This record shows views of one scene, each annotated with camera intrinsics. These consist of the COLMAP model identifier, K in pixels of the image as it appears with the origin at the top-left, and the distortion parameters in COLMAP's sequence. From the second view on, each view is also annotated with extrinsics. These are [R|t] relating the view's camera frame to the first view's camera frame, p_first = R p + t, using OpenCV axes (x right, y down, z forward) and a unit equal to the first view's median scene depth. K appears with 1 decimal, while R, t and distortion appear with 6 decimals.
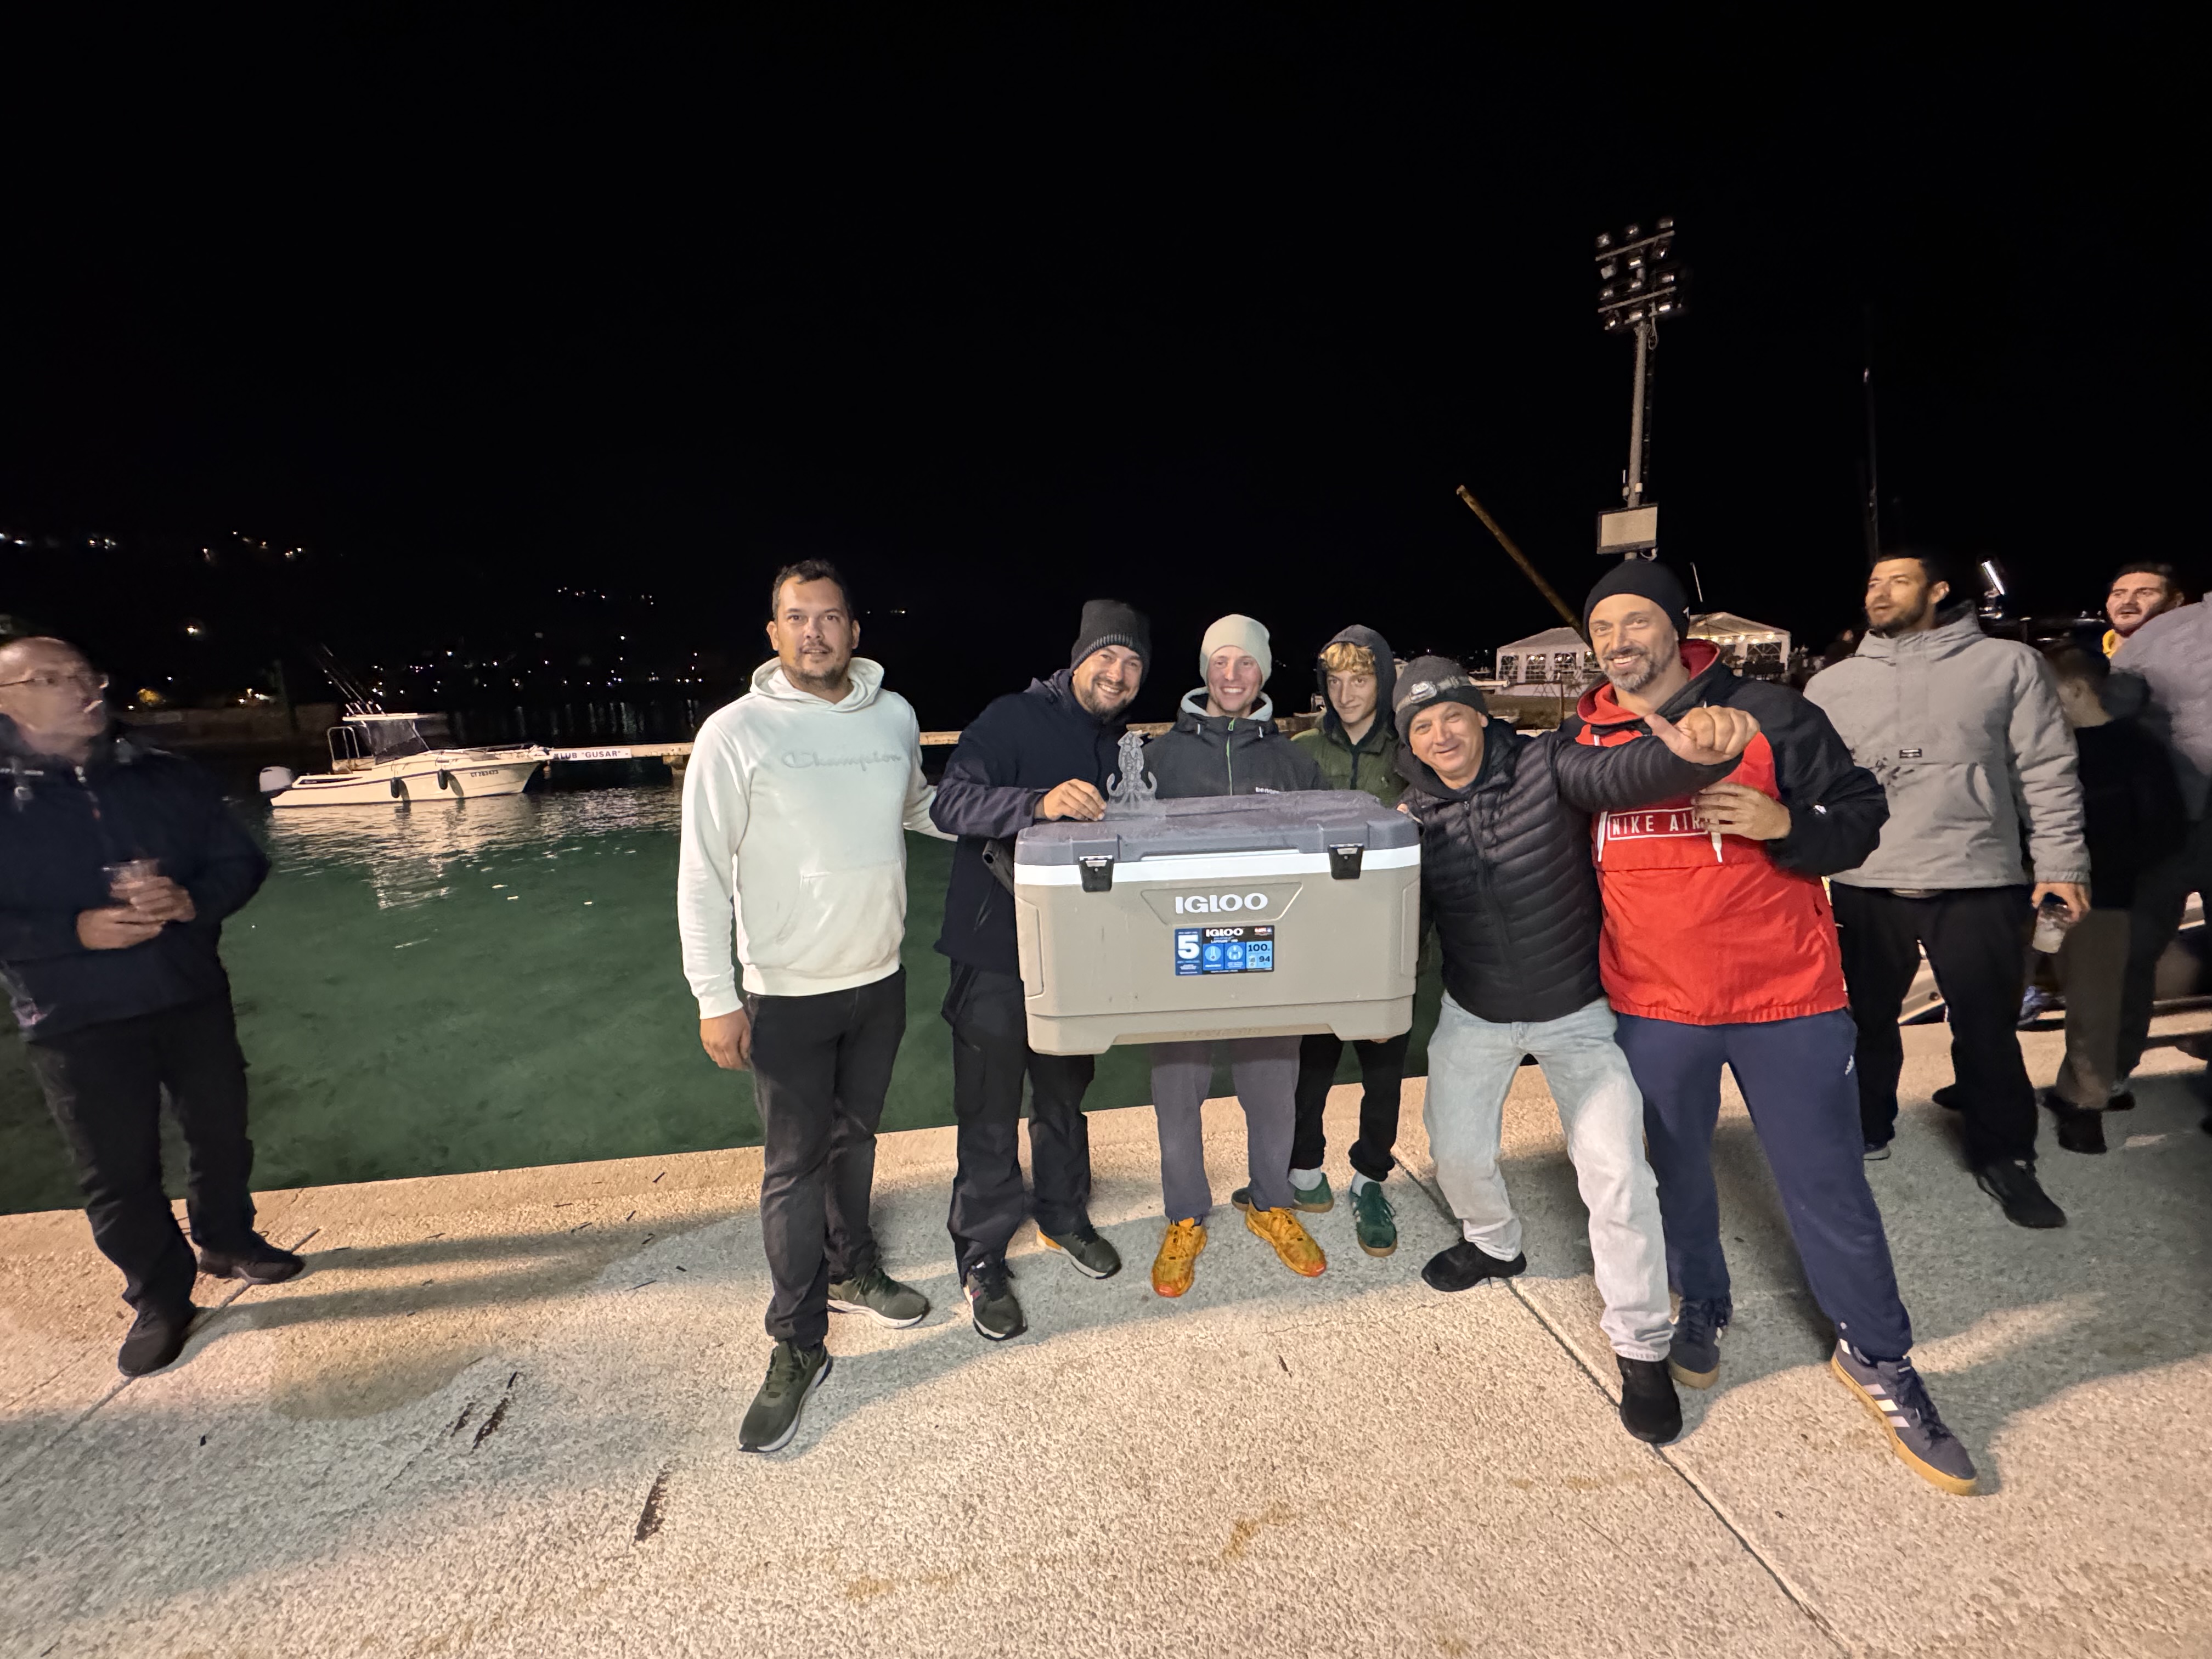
lens RADIAL K [[938.4, 0, 1111.1], [0, 938.4, 829.8], [0, 0, 1]] dist [-0.003603, 0.000816]
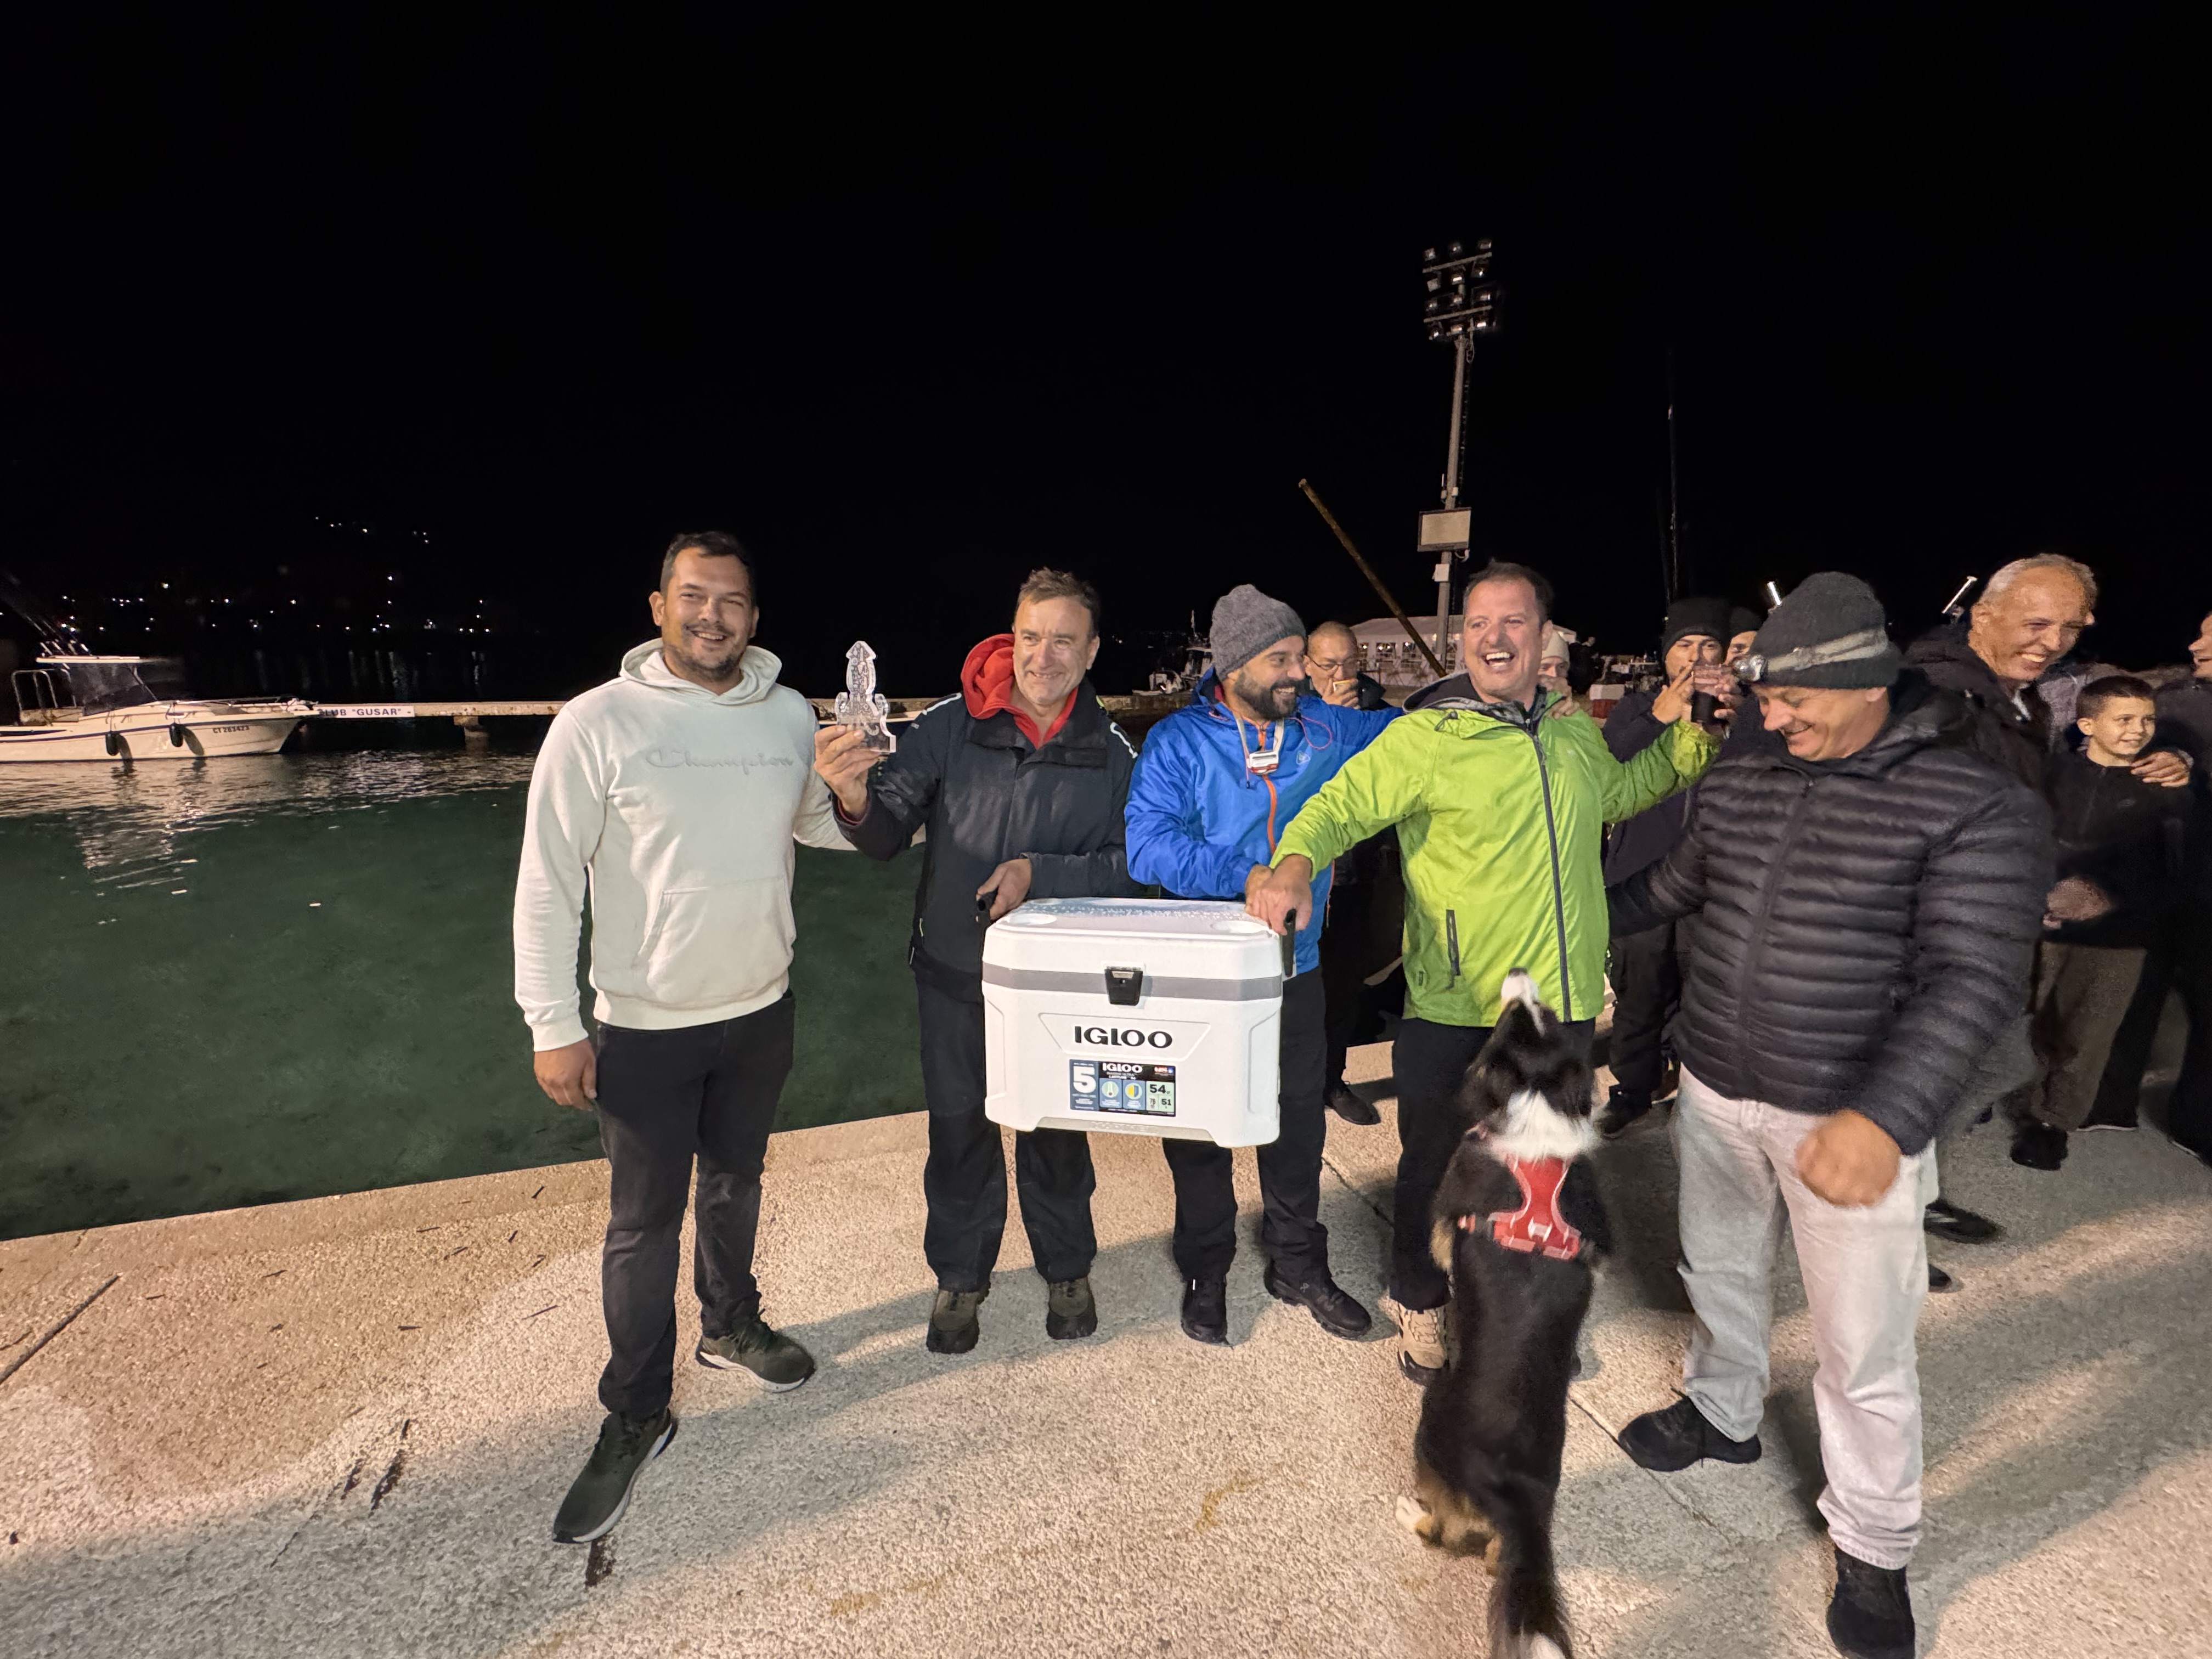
lens RADIAL K [[938.4, 0, 1107.7], [0, 938.4, 827.7], [0, 0, 1]] dist [-0.003603, 0.000816]
pose [[0.984354, 0.008574, 0.175994, -0.148992], [-0.013501, 0.999549, 0.026820, -0.031151], [-0.175685, -0.028776, 0.984026, 0.005302]]
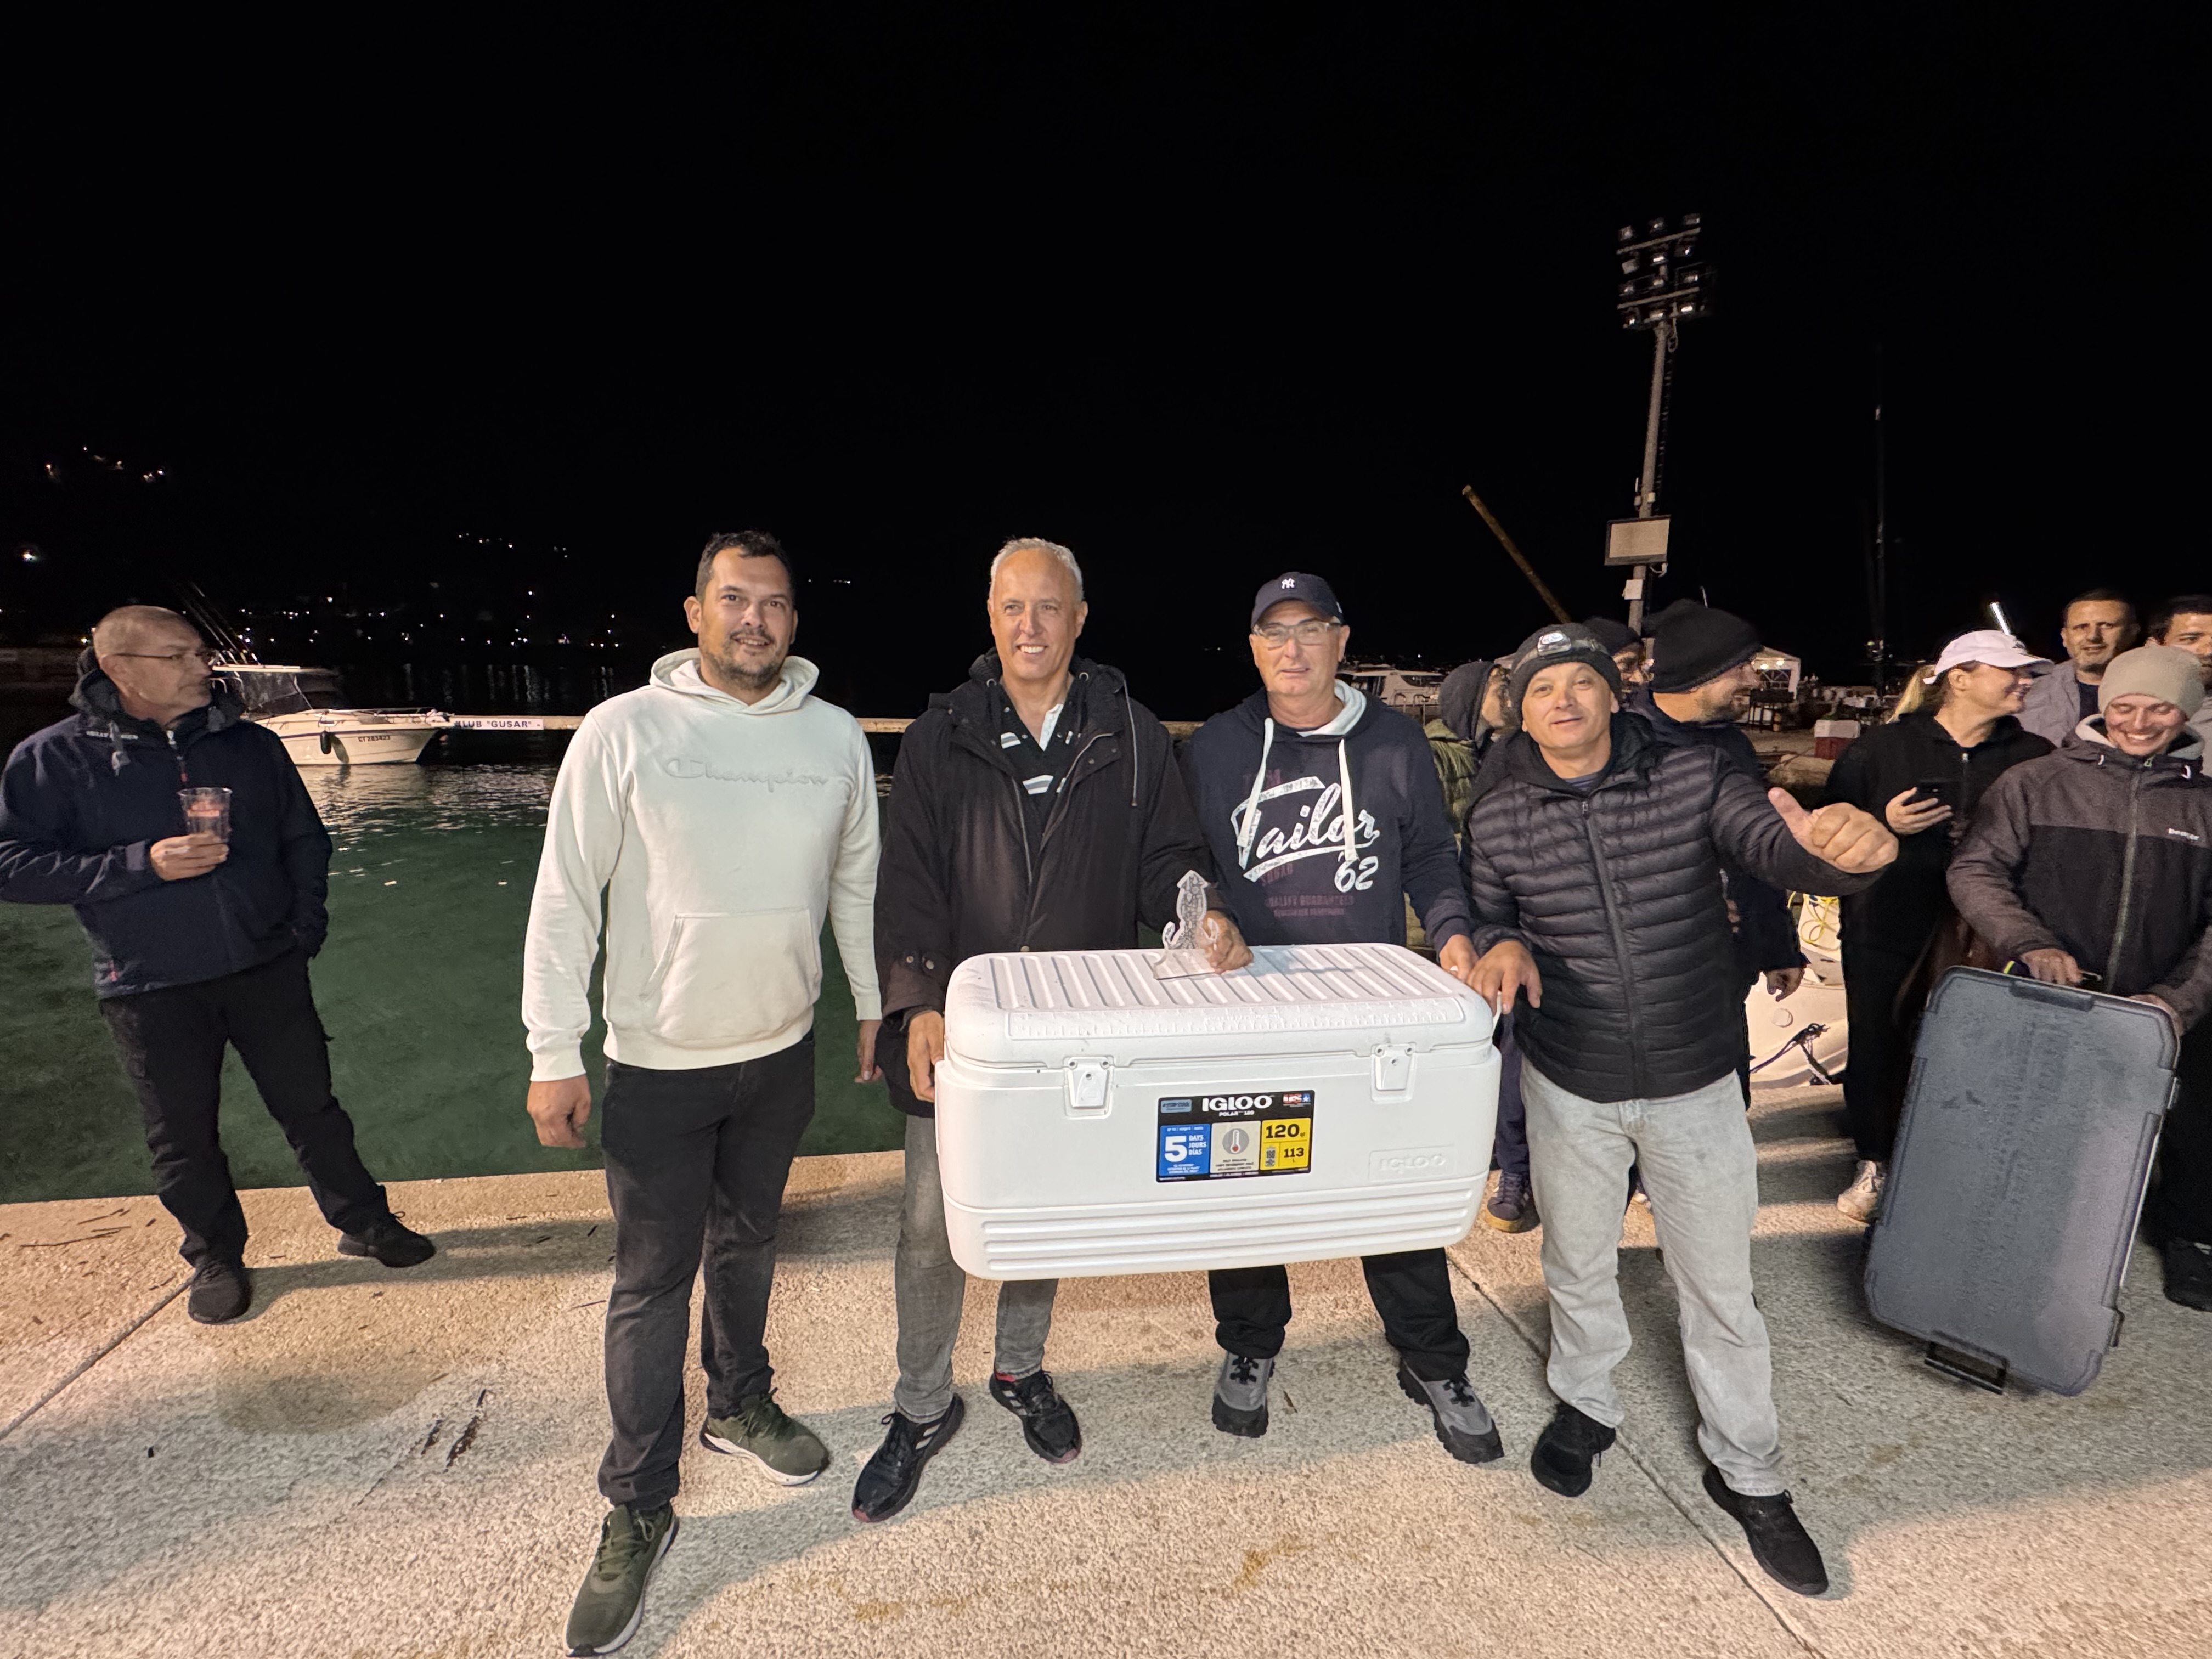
lens RADIAL K [[1032.5, 0, 1109.2], [0, 1032.5, 828.5], [0, 0, 1]] dist [-0.002792, 0.000453]
pose [[0.997928, 0.047377, 0.043531, -0.087395], [-0.047139, 0.998867, -0.006478, -0.011969], [-0.043788, 0.004413, 0.999031, -0.080528]]
